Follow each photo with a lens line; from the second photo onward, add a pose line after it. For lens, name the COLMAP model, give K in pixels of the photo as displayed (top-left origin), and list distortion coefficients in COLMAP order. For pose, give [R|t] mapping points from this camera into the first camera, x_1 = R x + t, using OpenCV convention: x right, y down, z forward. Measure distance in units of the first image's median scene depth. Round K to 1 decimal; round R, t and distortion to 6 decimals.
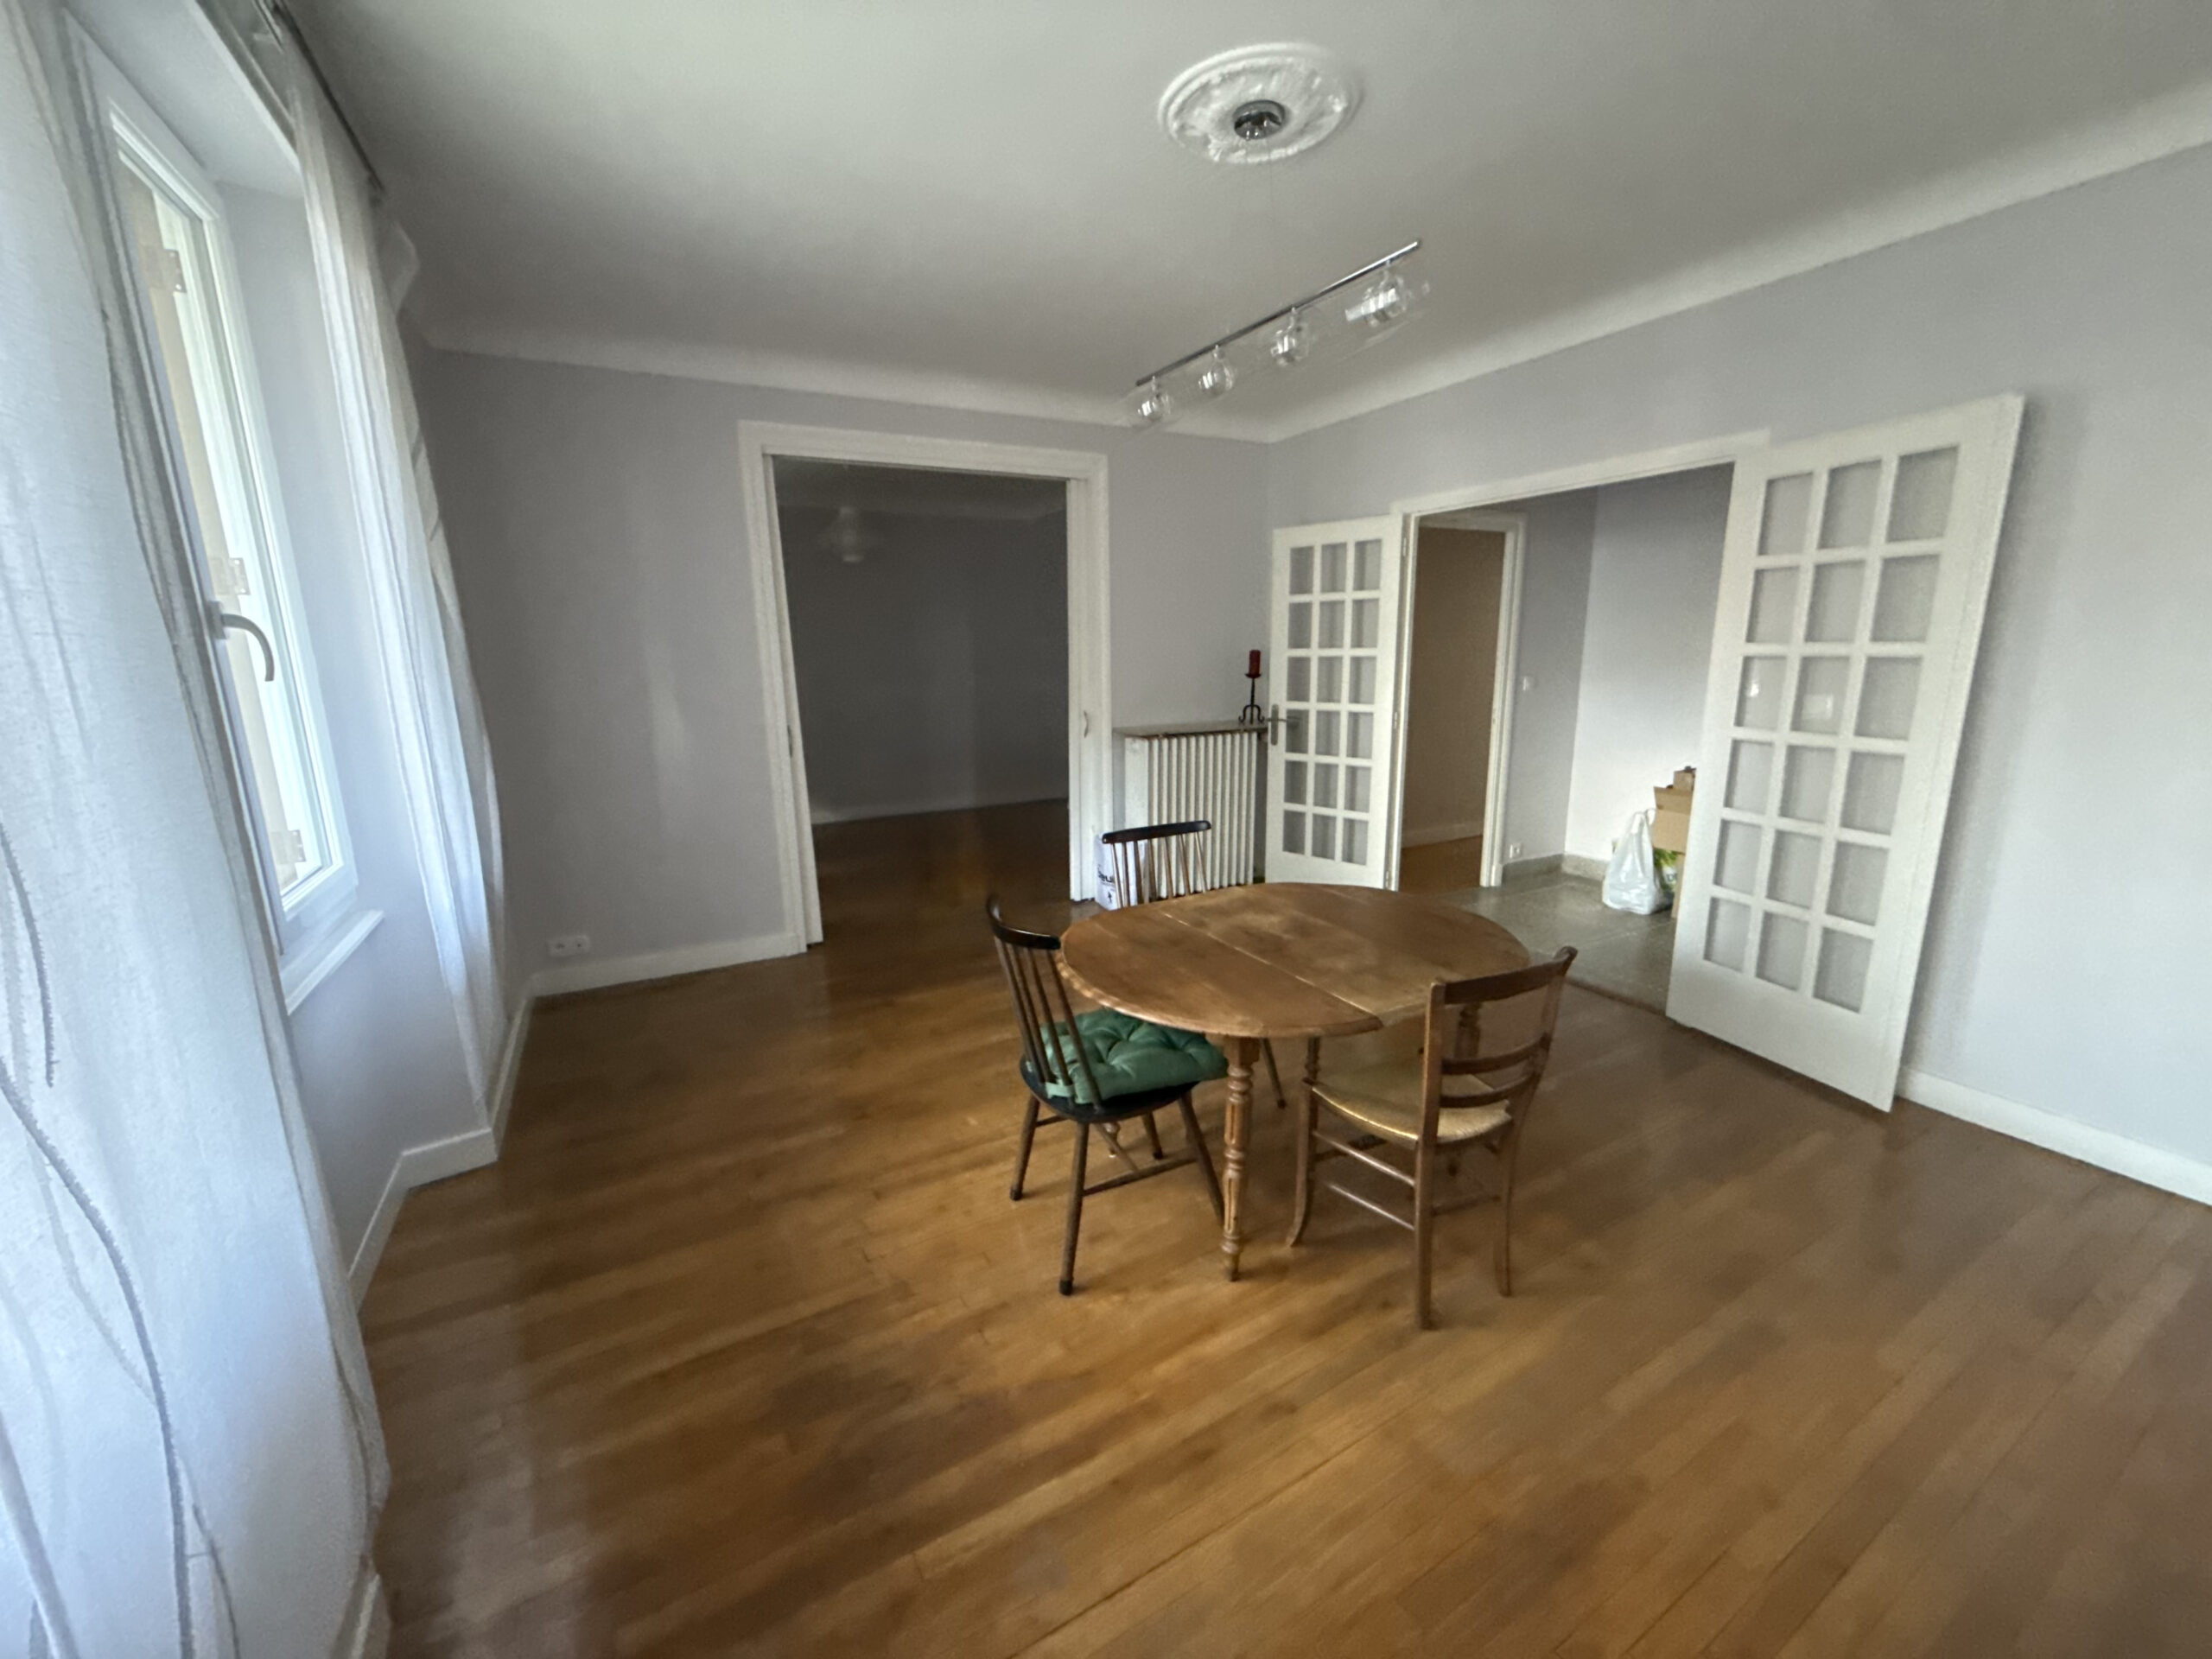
lens RADIAL K [[876.3, 0, 1112.3], [0, 876.3, 831.3], [0, 0, 1]] dist [-0.000092, 0.000036]
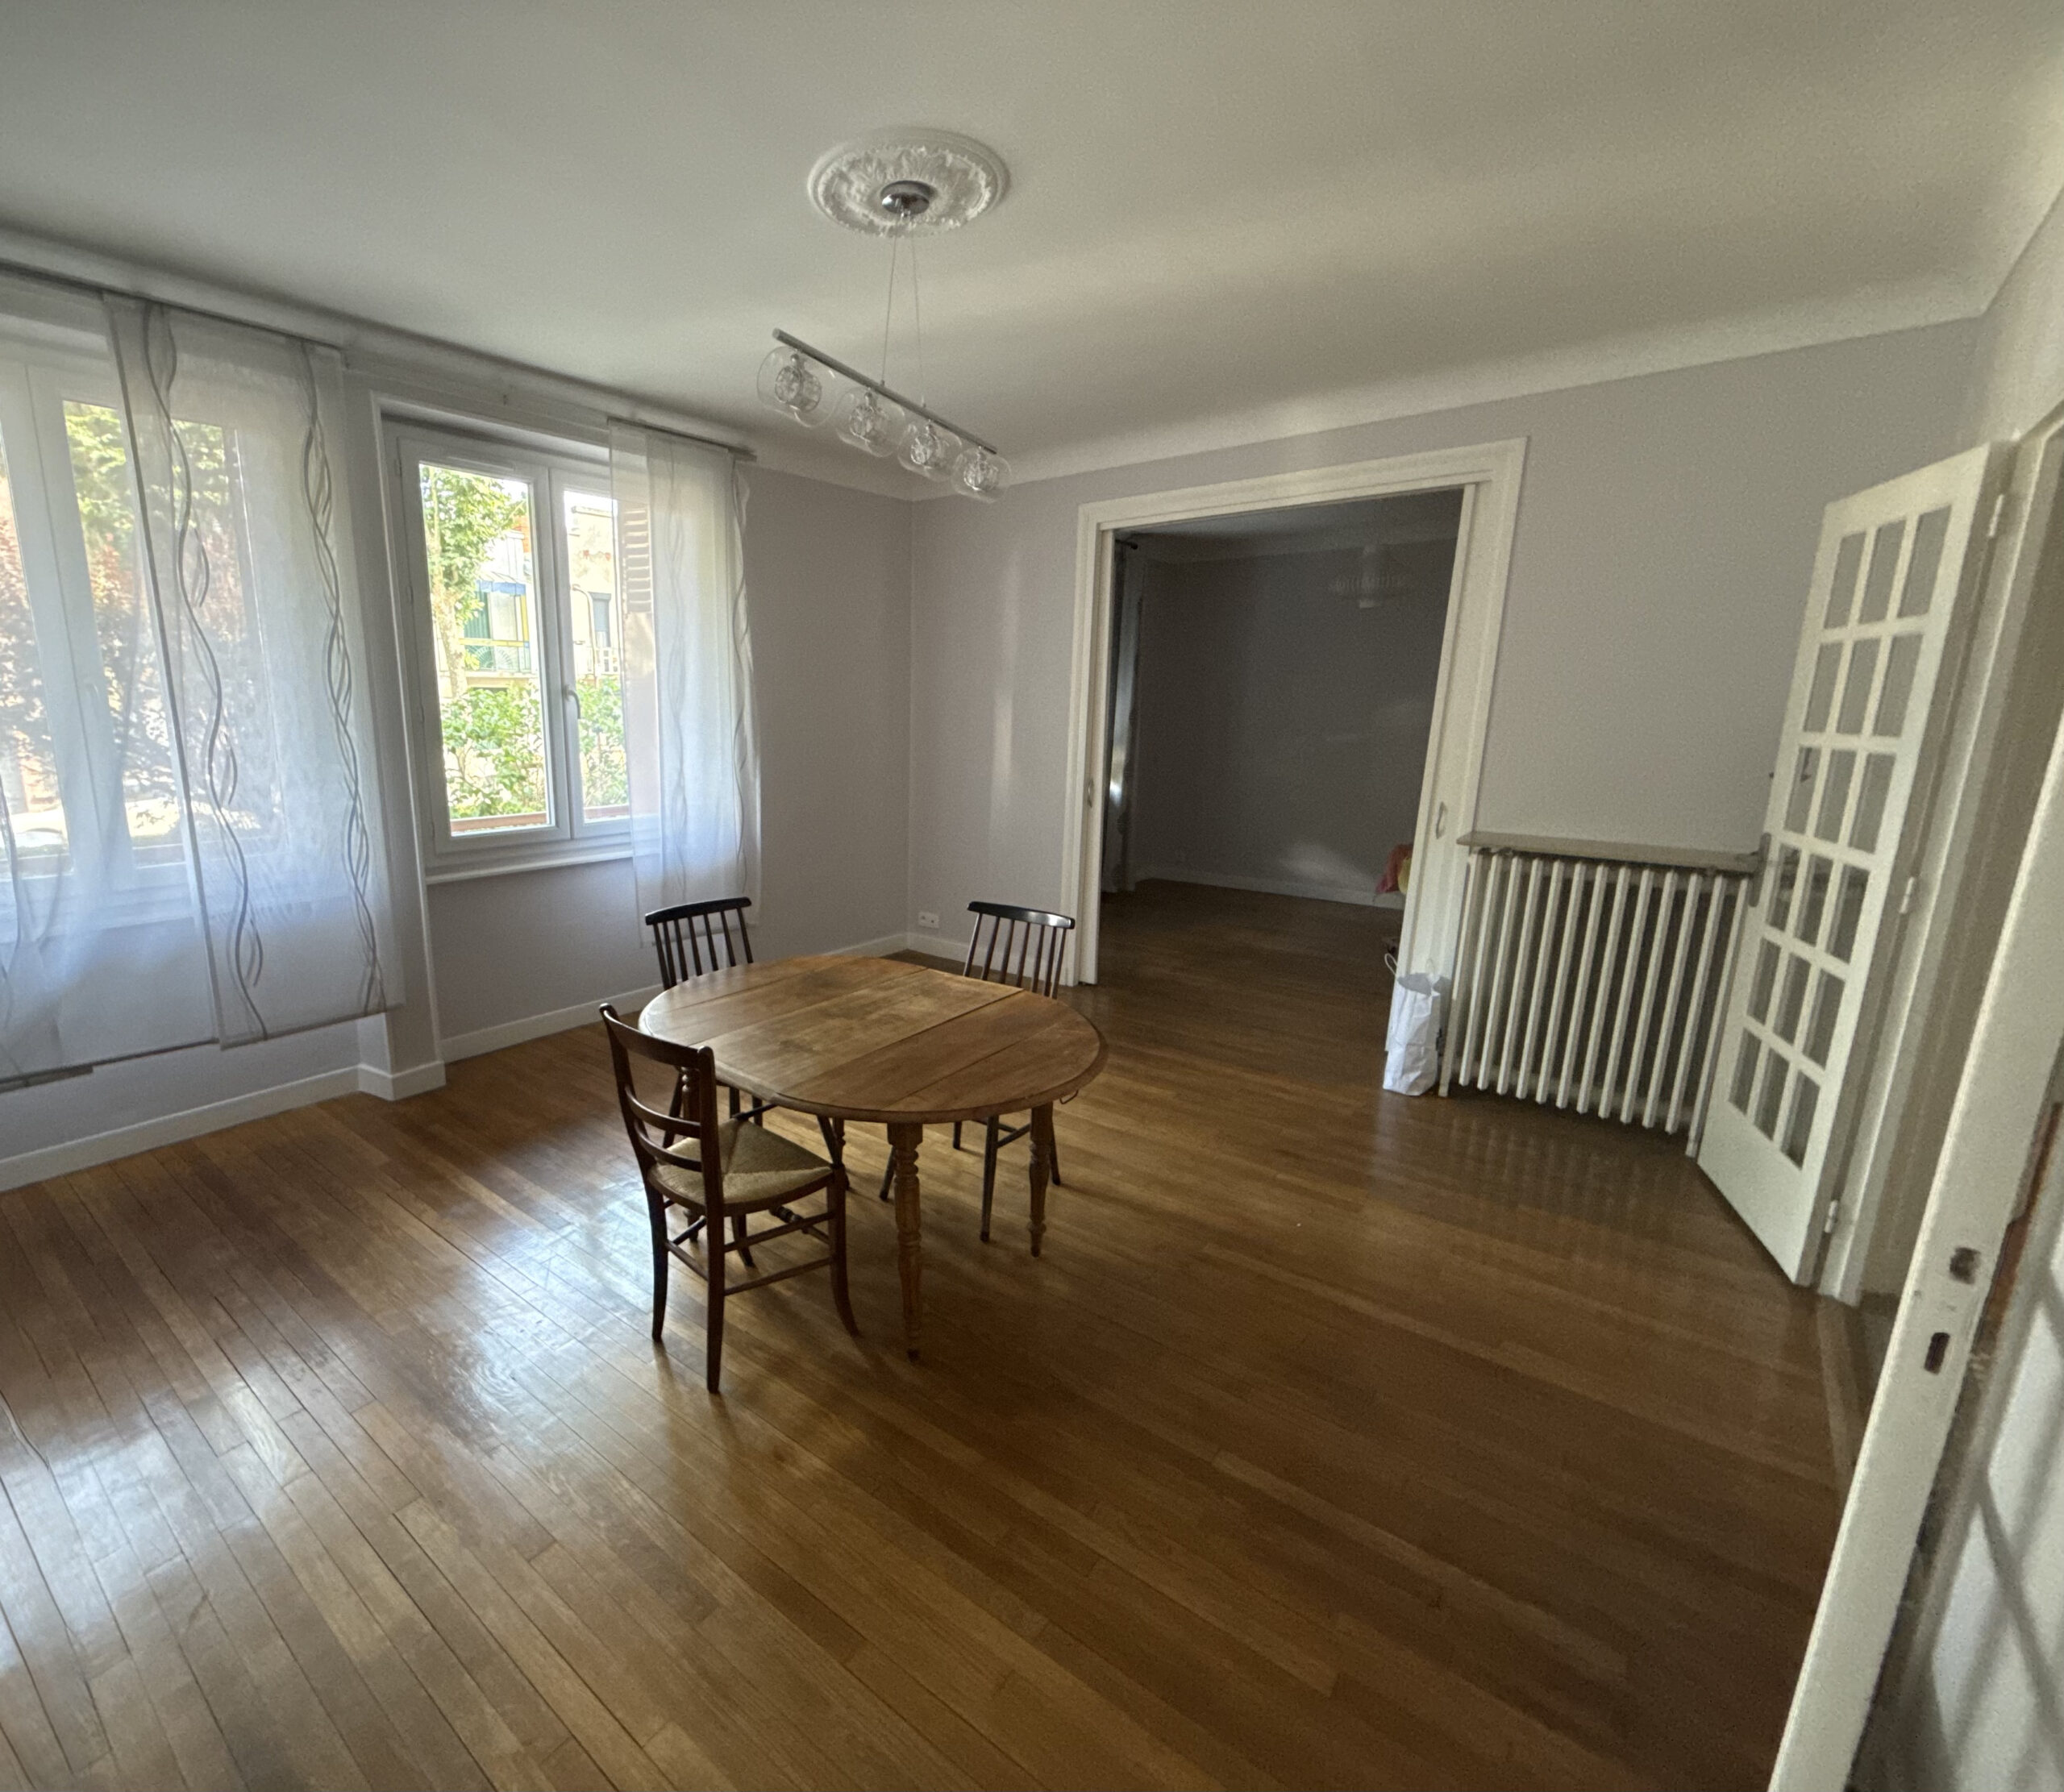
lens RADIAL K [[951.8, 0, 865.0], [0, 951.8, 897.1], [0, 0, 1]] dist [-0.000499, -0.000306]
pose [[0.327038, 0.208174, -0.921797, 0.608132], [-0.203430, 0.968074, 0.146451, -0.087086], [0.922855, 0.139626, 0.358946, 0.310162]]
